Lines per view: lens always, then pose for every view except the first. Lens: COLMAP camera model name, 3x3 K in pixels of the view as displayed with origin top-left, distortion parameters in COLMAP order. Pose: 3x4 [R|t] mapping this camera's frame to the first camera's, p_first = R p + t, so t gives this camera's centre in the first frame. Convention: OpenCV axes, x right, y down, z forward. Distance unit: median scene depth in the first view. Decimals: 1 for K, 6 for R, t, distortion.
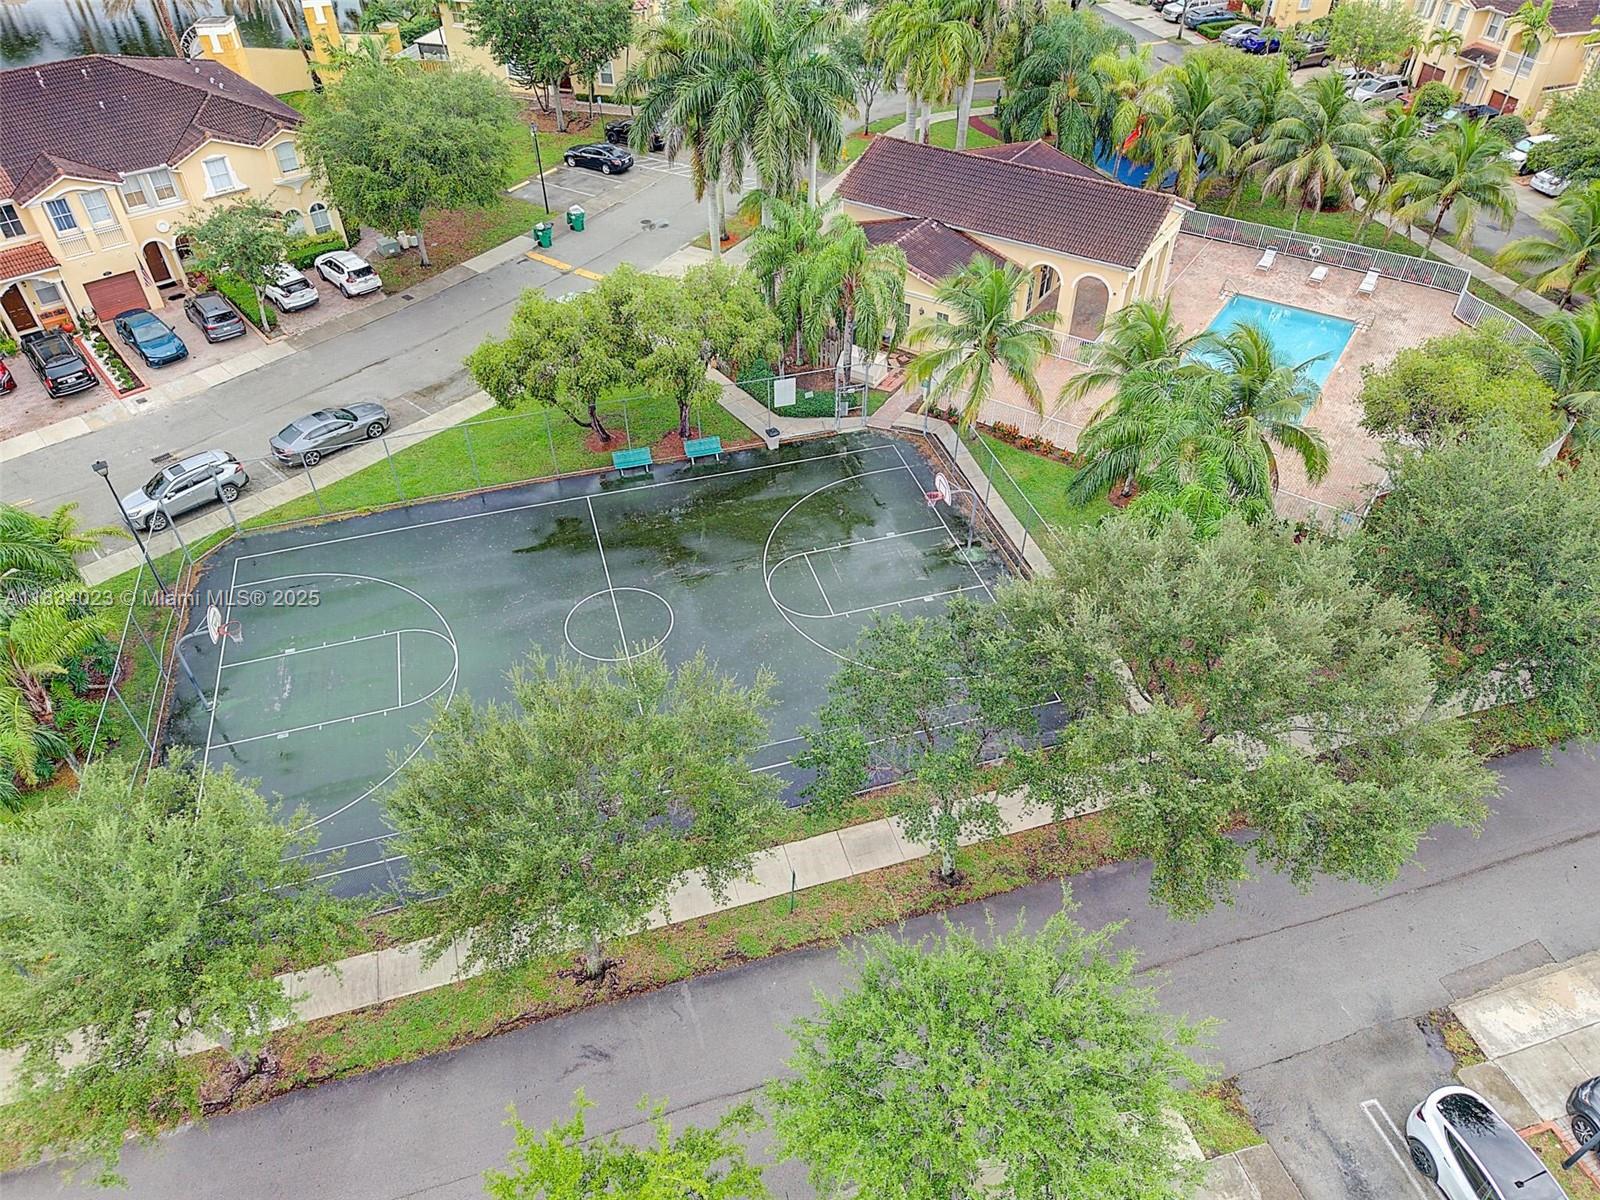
lens RADIAL K [[1080.1, 0, 800.0], [0, 1080.1, 600.0], [0, 0, 1]] dist [0.030286, -0.017457]
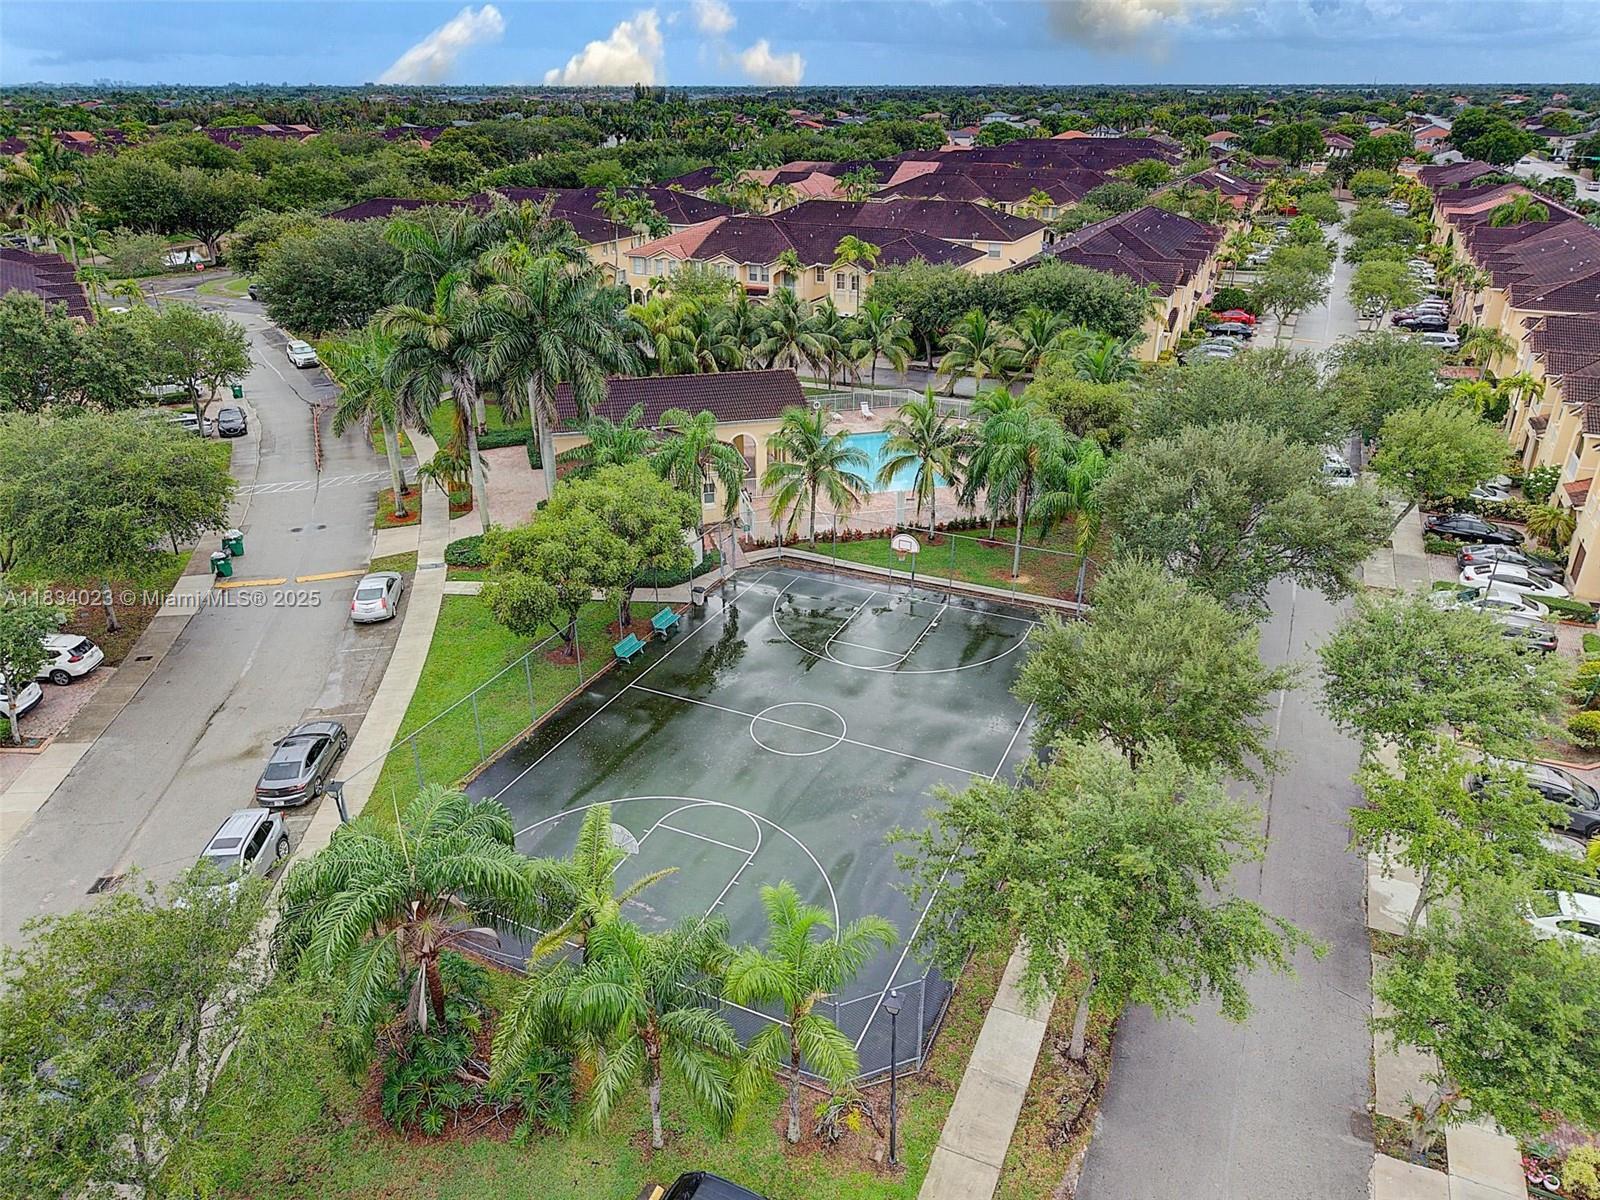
lens RADIAL K [[1080.1, 0, 800.0], [0, 1080.1, 600.0], [0, 0, 1]] dist [0.030286, -0.017457]
pose [[0.668658, -0.319385, 0.671484, -0.622474], [0.492404, 0.866863, -0.078016, -0.004377], [-0.557167, 0.382807, 0.736901, 0.092555]]
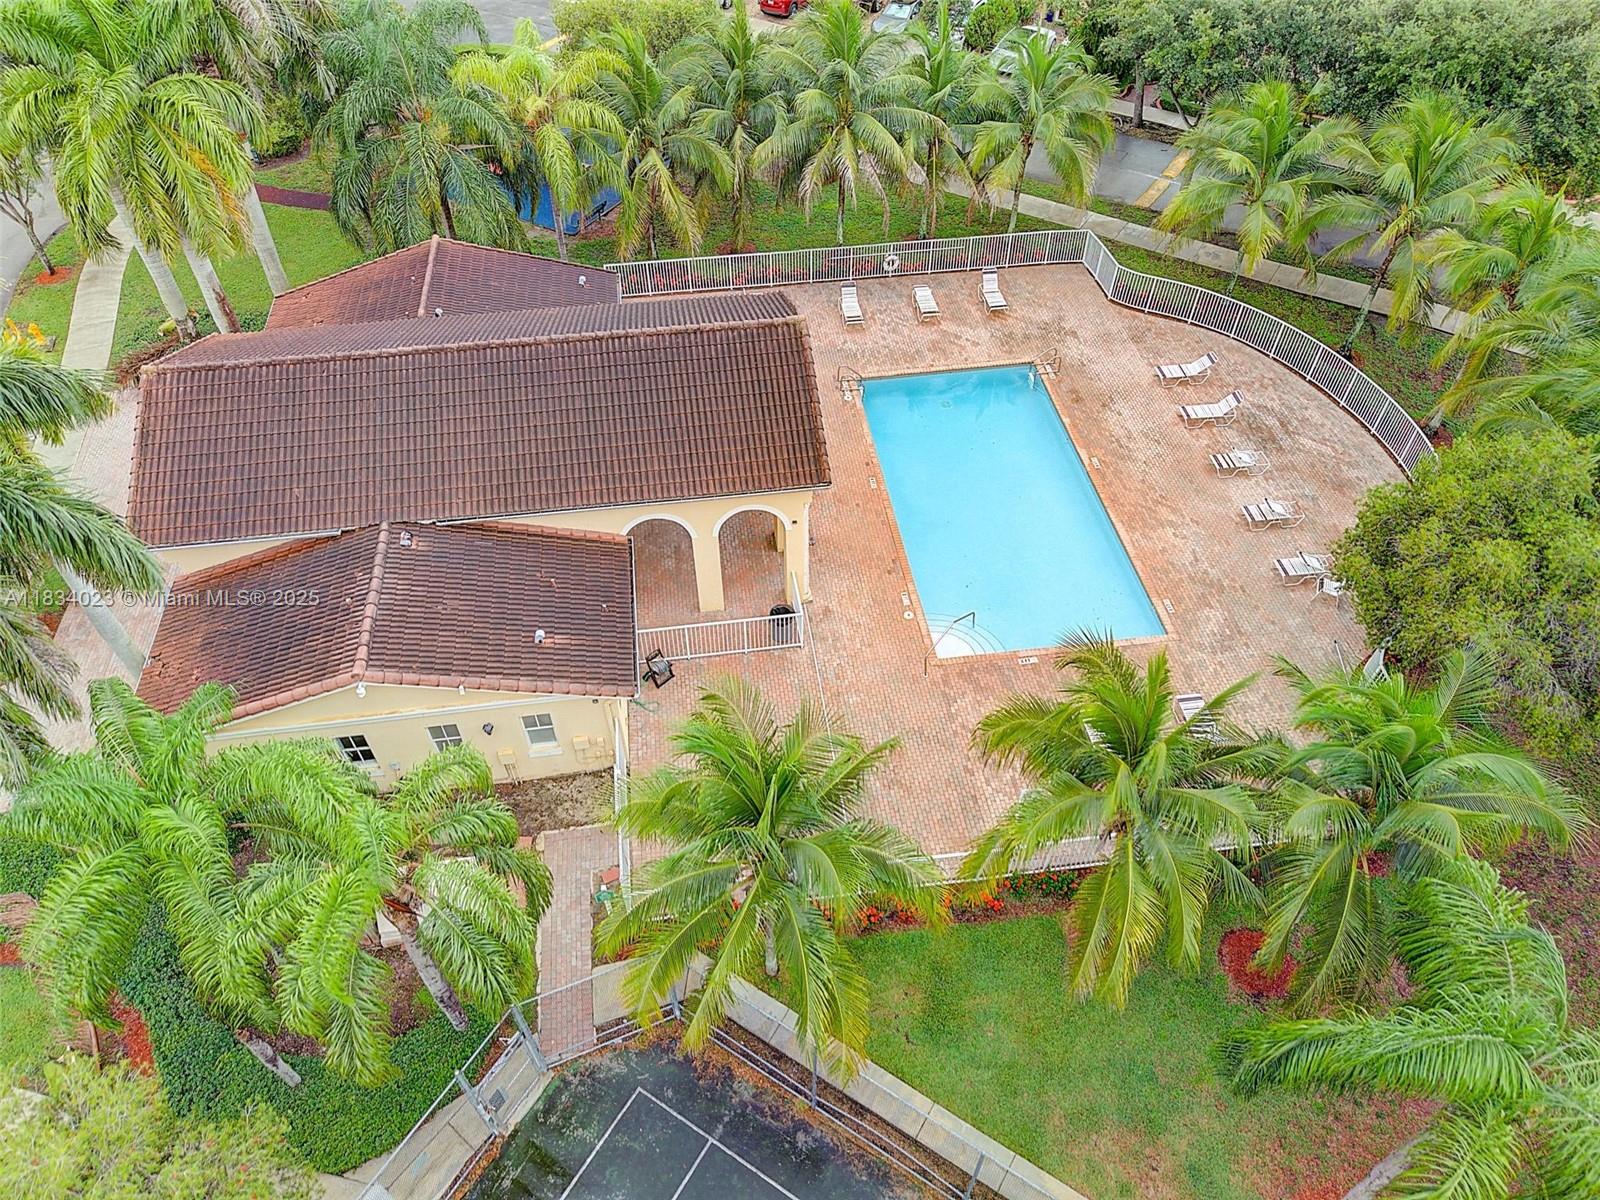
lens RADIAL K [[1103.1, 0, 800.0], [0, 1103.1, 600.0], [0, 0, 1]] dist [0.010071, -0.006808]
pose [[0.753475, -0.482605, 0.446506, 0.027202], [0.439589, 0.874792, 0.203714, -0.337768], [-0.488913, 0.042786, 0.871282, 0.492683]]
